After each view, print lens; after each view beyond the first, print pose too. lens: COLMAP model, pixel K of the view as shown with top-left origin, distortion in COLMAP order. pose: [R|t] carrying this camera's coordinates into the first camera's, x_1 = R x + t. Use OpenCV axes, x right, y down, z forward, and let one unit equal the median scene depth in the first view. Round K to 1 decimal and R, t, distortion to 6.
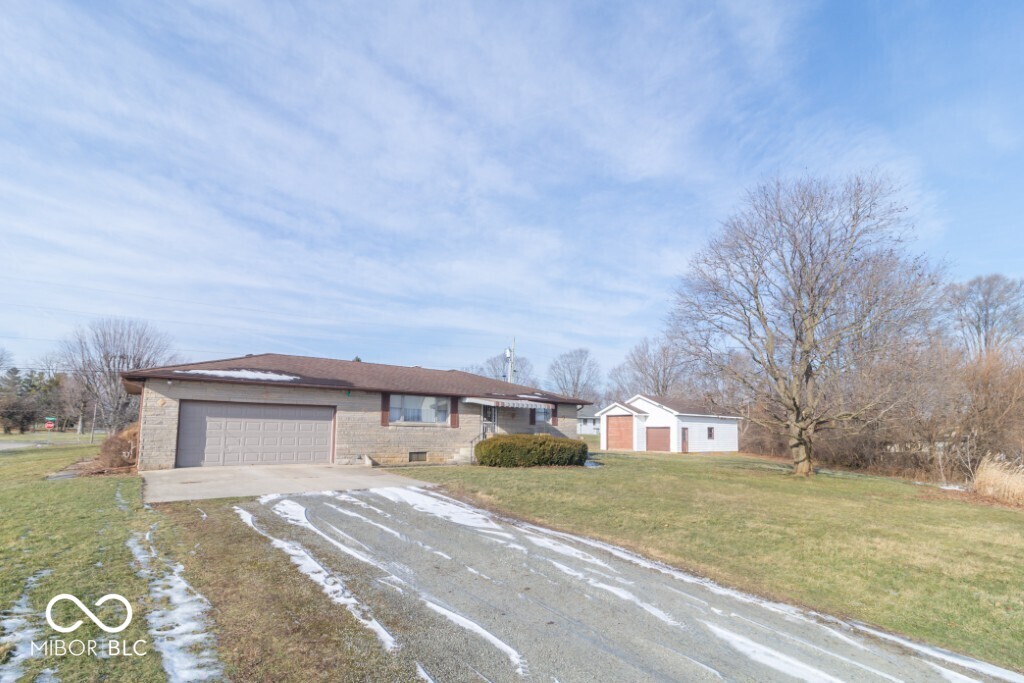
lens RADIAL K [[500.9, 0, 510.4], [0, 500.9, 389.4], [0, 0, 1]] dist [0.001891, 0.000234]
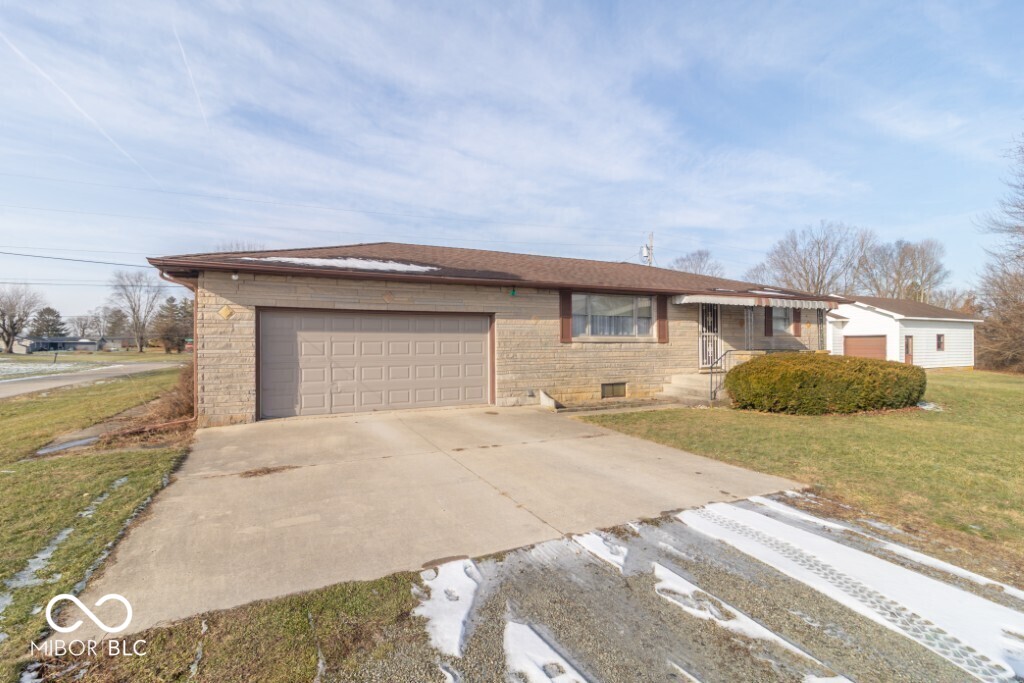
lens RADIAL K [[492.1, 0, 512.0], [0, 492.1, 341.5], [0, 0, 1]] dist [0.001374, 0.000351]
pose [[0.983078, -0.019675, -0.182129, -0.203703], [0.033842, 0.996609, 0.075005, 0.022222], [0.180035, -0.079899, 0.980410, 0.382659]]
